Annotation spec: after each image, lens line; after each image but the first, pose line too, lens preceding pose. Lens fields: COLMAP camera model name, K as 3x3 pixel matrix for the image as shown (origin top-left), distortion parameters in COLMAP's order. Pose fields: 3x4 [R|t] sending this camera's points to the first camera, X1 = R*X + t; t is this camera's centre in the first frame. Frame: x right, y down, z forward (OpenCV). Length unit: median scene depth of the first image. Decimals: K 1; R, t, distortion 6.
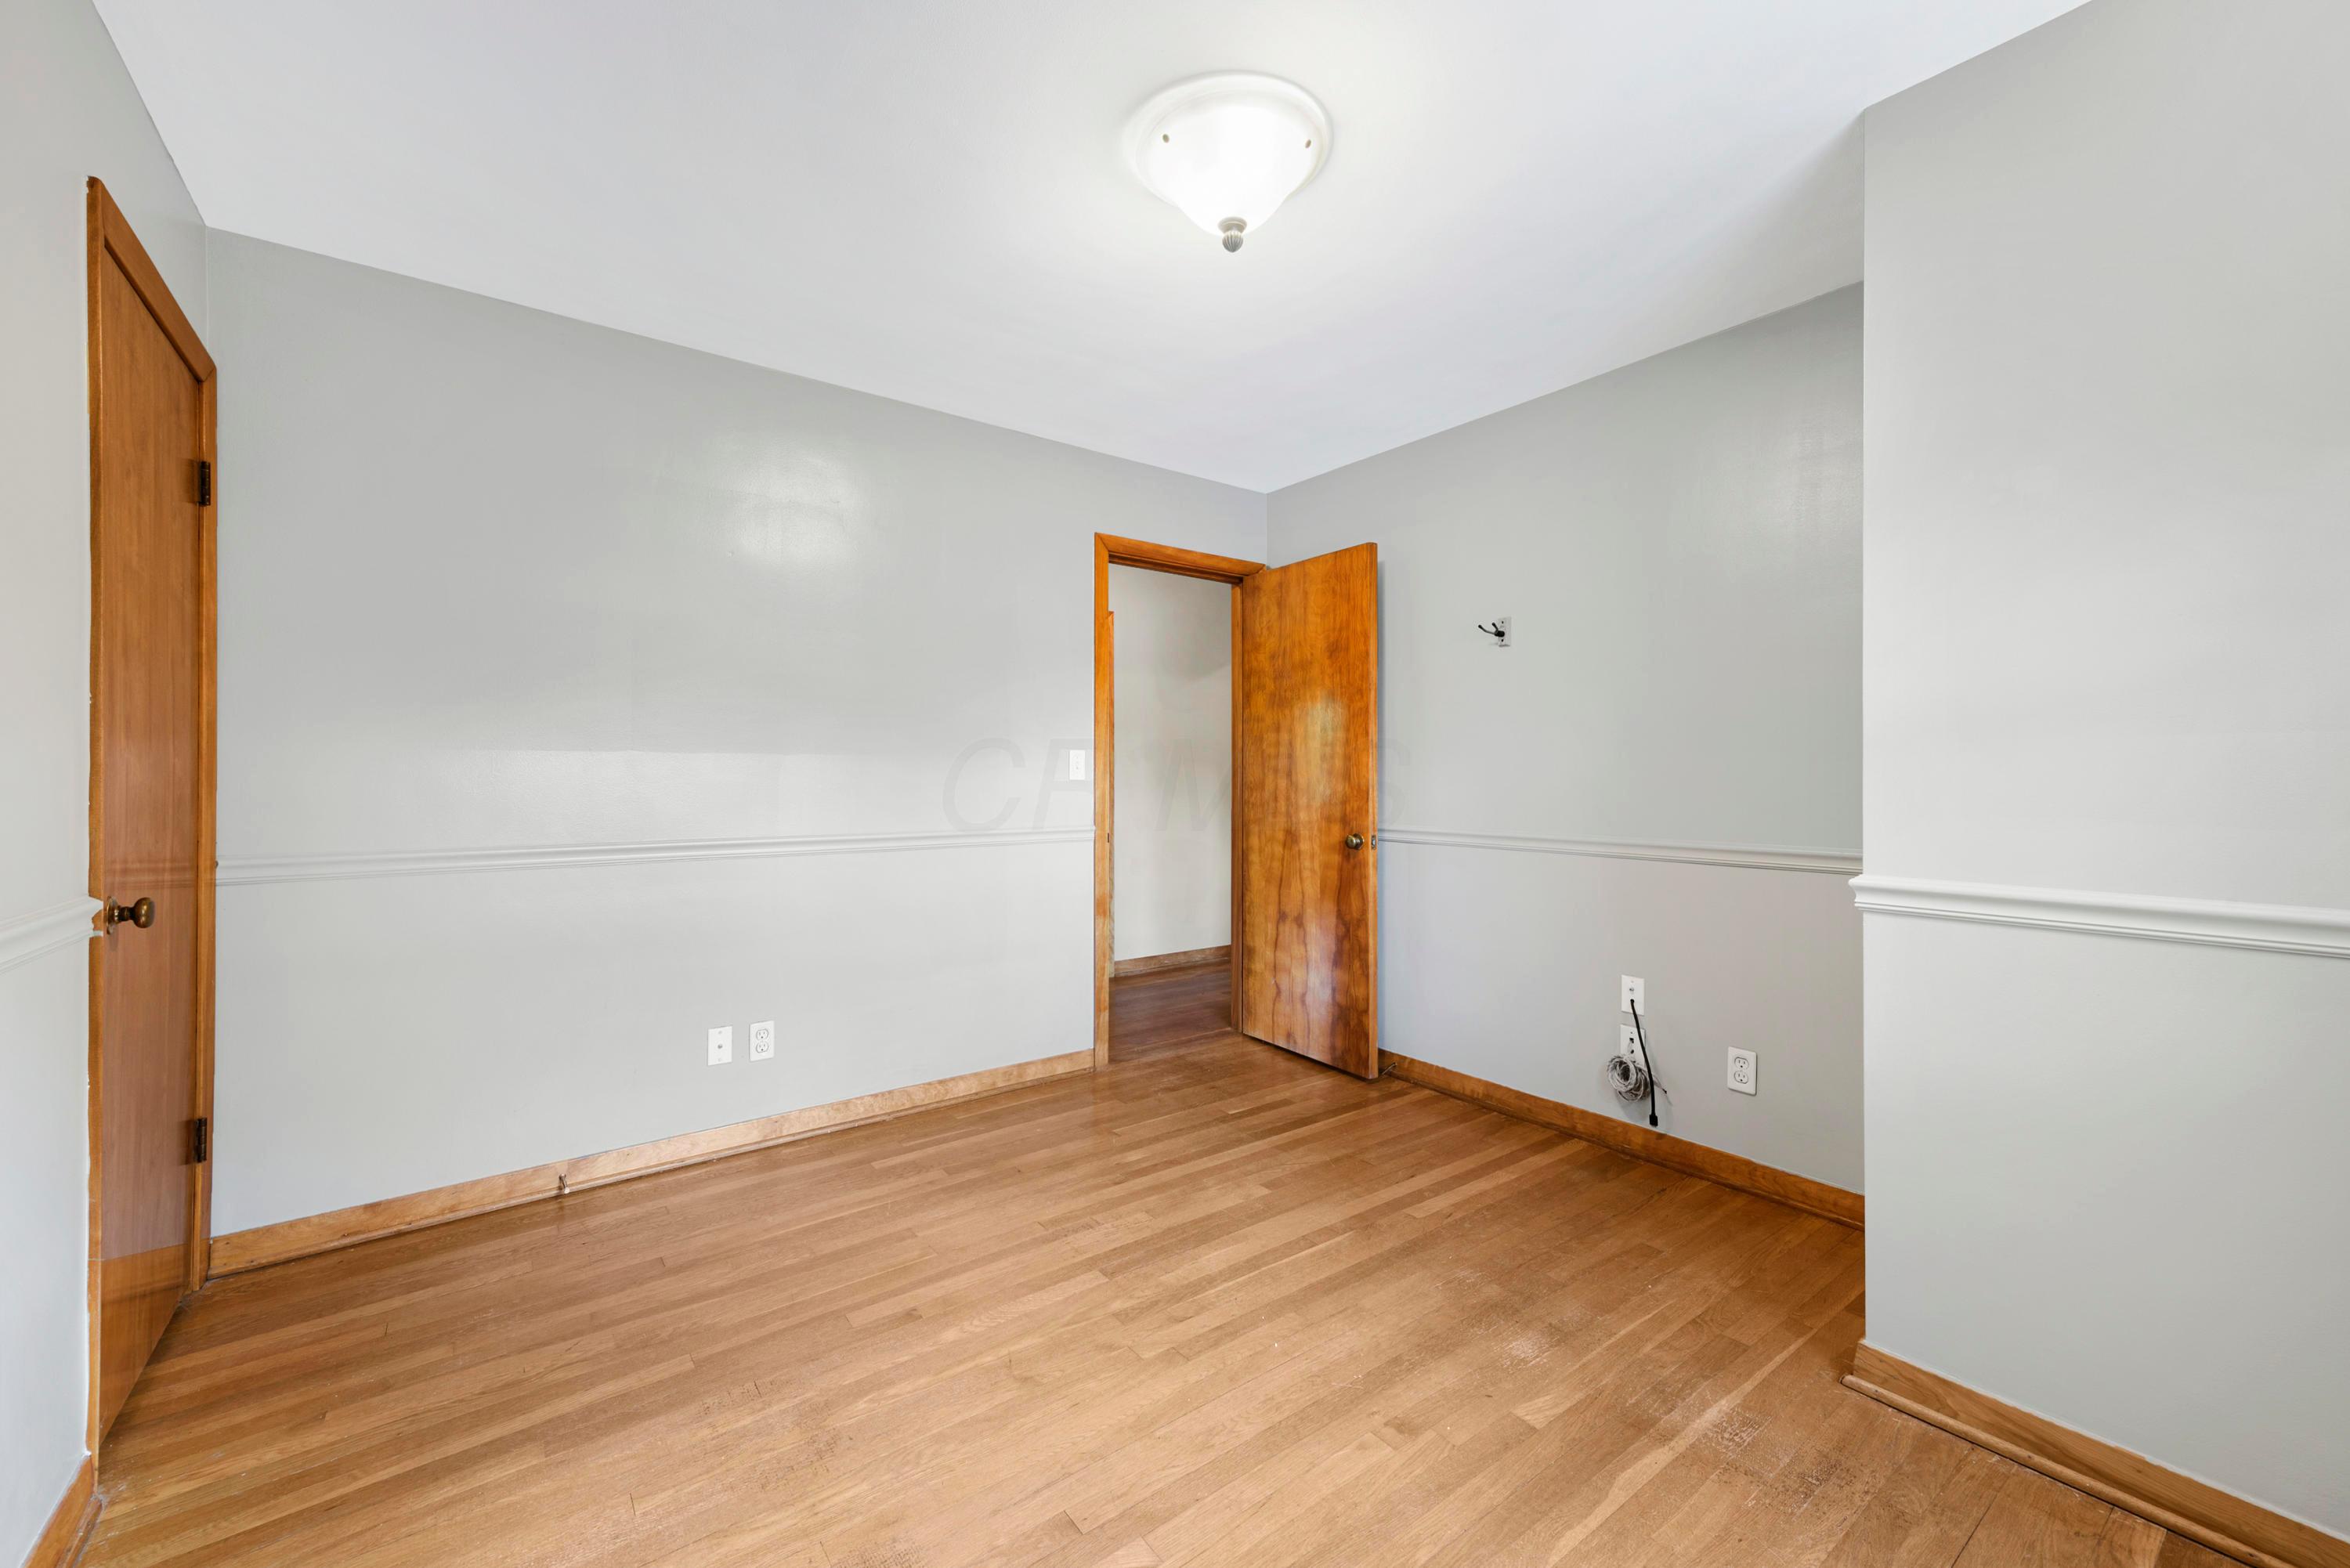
lens RADIAL K [[926.5, 0, 1175.0], [0, 926.5, 763.0], [0, 0, 1]] dist [0.013220, -0.001768]
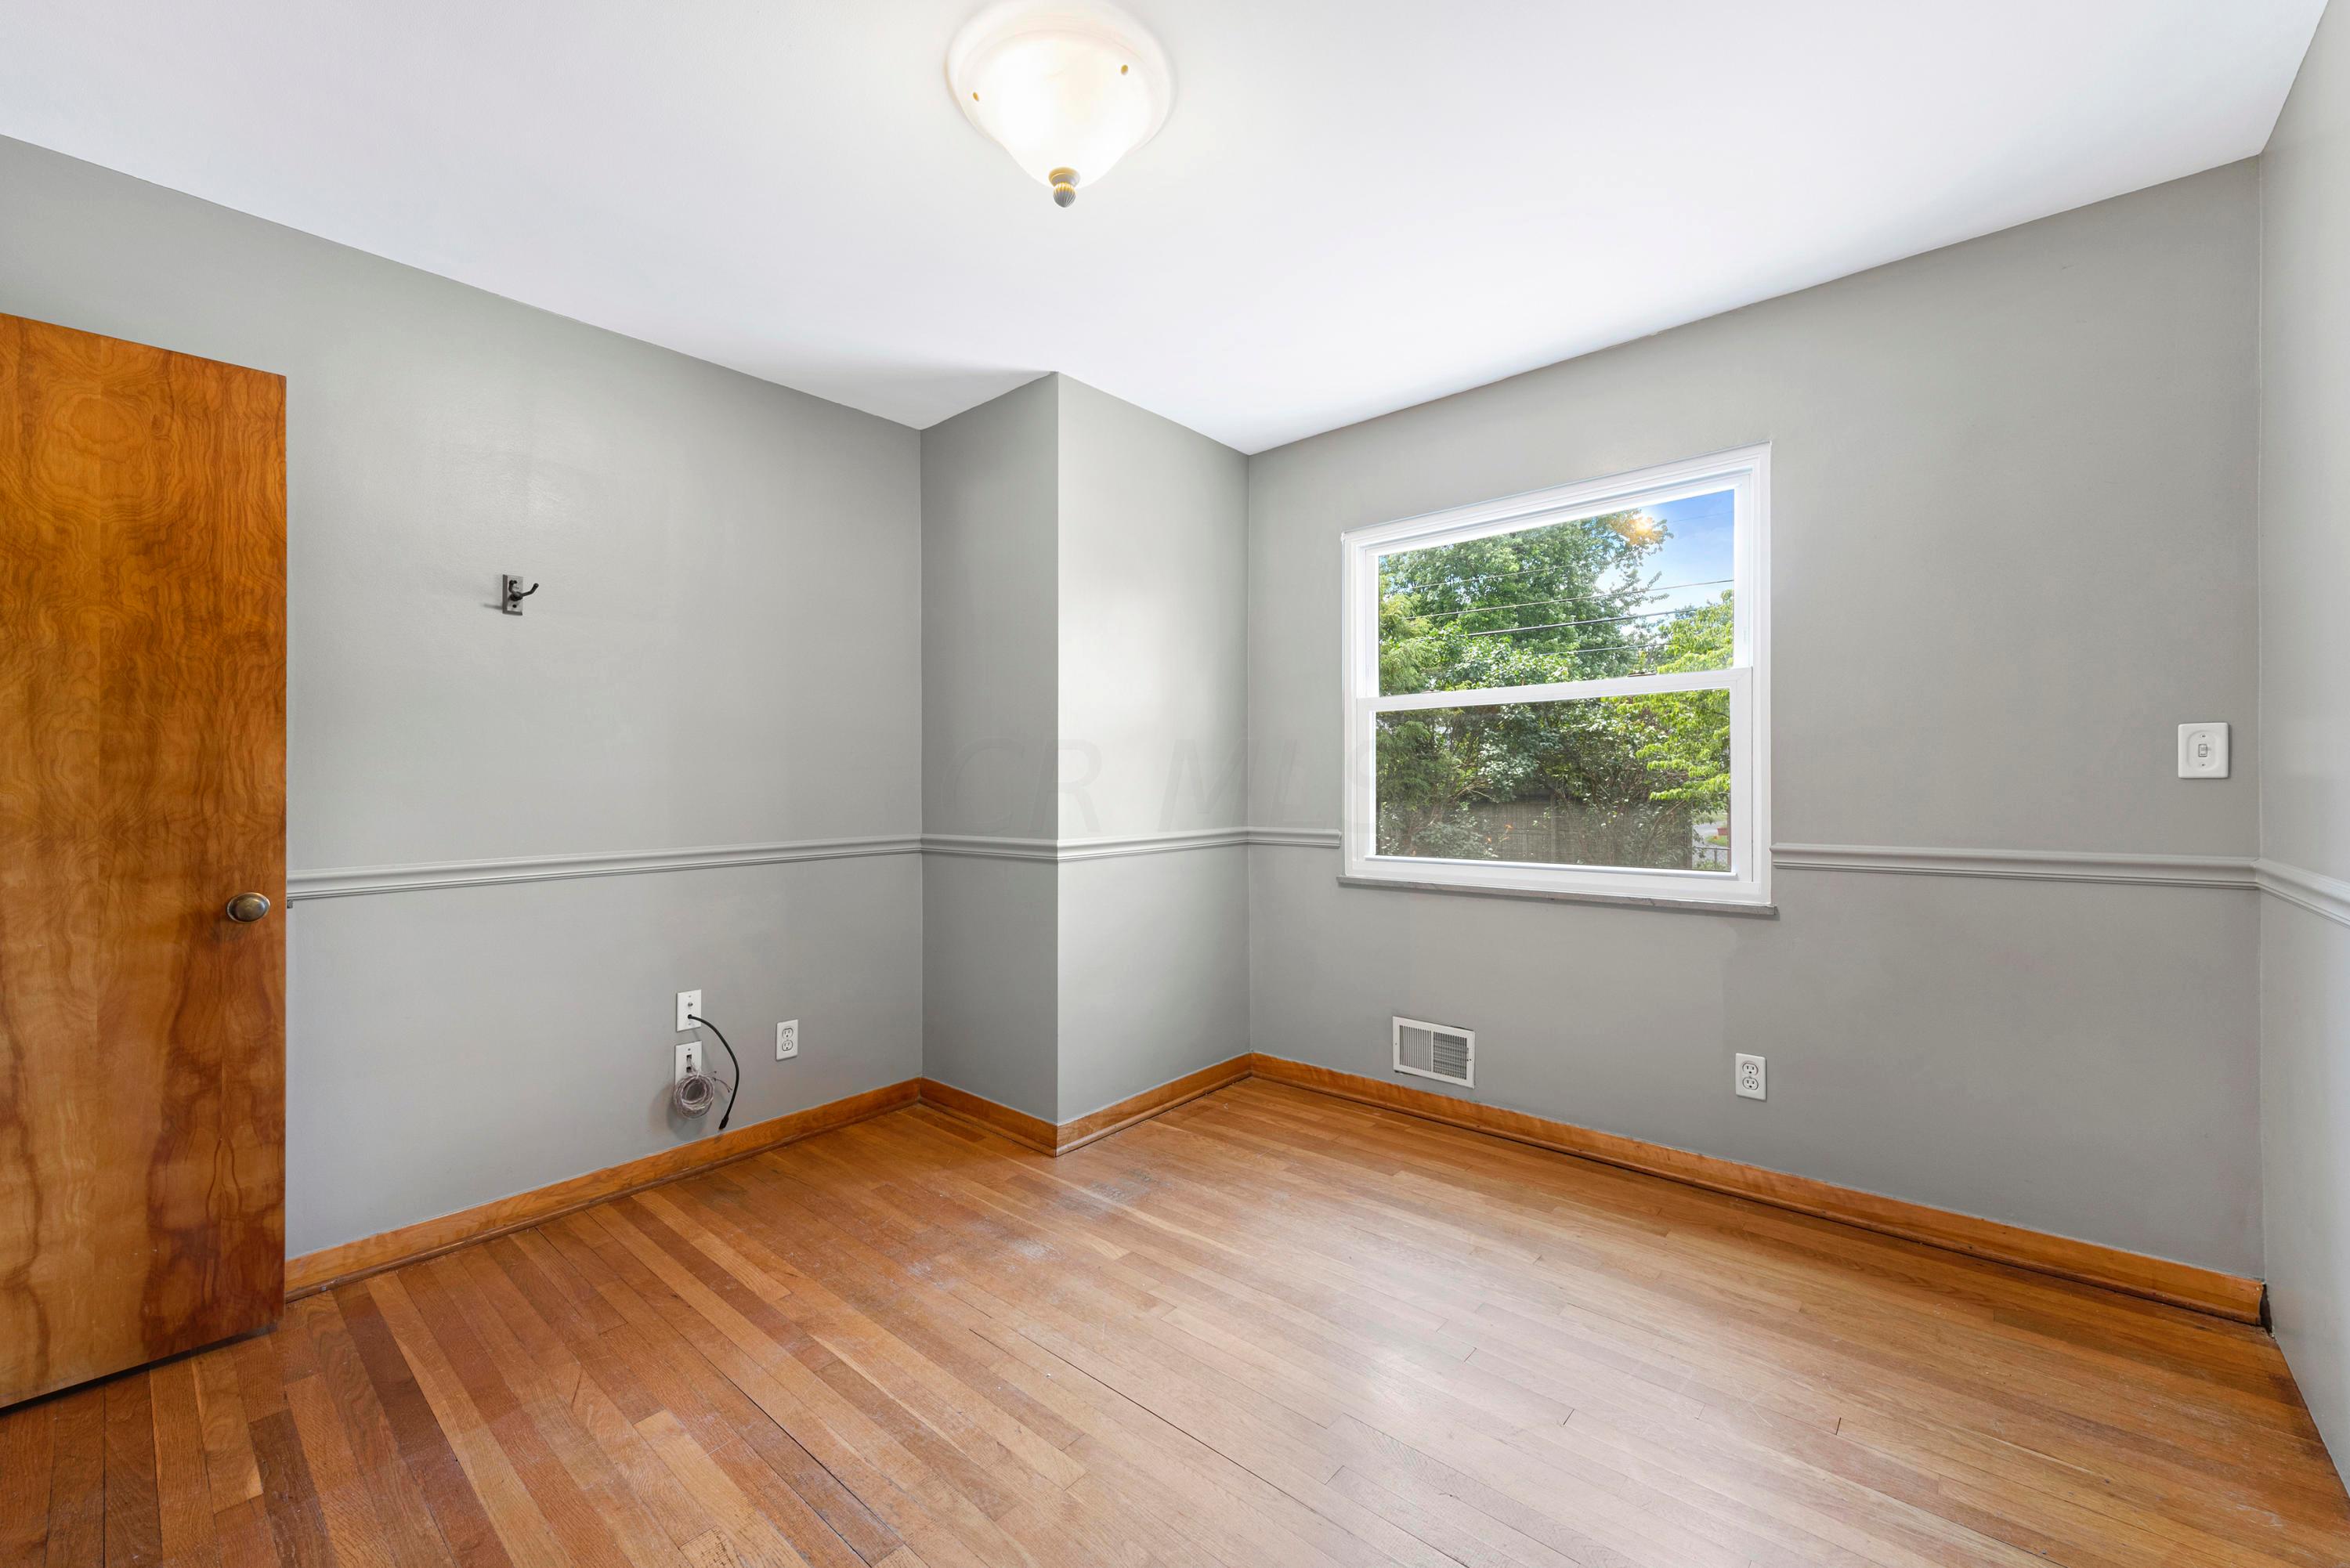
lens RADIAL K [[926.5, 0, 1182.3], [0, 926.5, 790.3], [0, 0, 1]] dist [0.013220, -0.001768]
pose [[-0.199692, -0.008811, 0.979819, -0.599230], [0.000063, 0.999959, 0.009005, 0.013456], [-0.979859, 0.001860, -0.199684, 0.746977]]
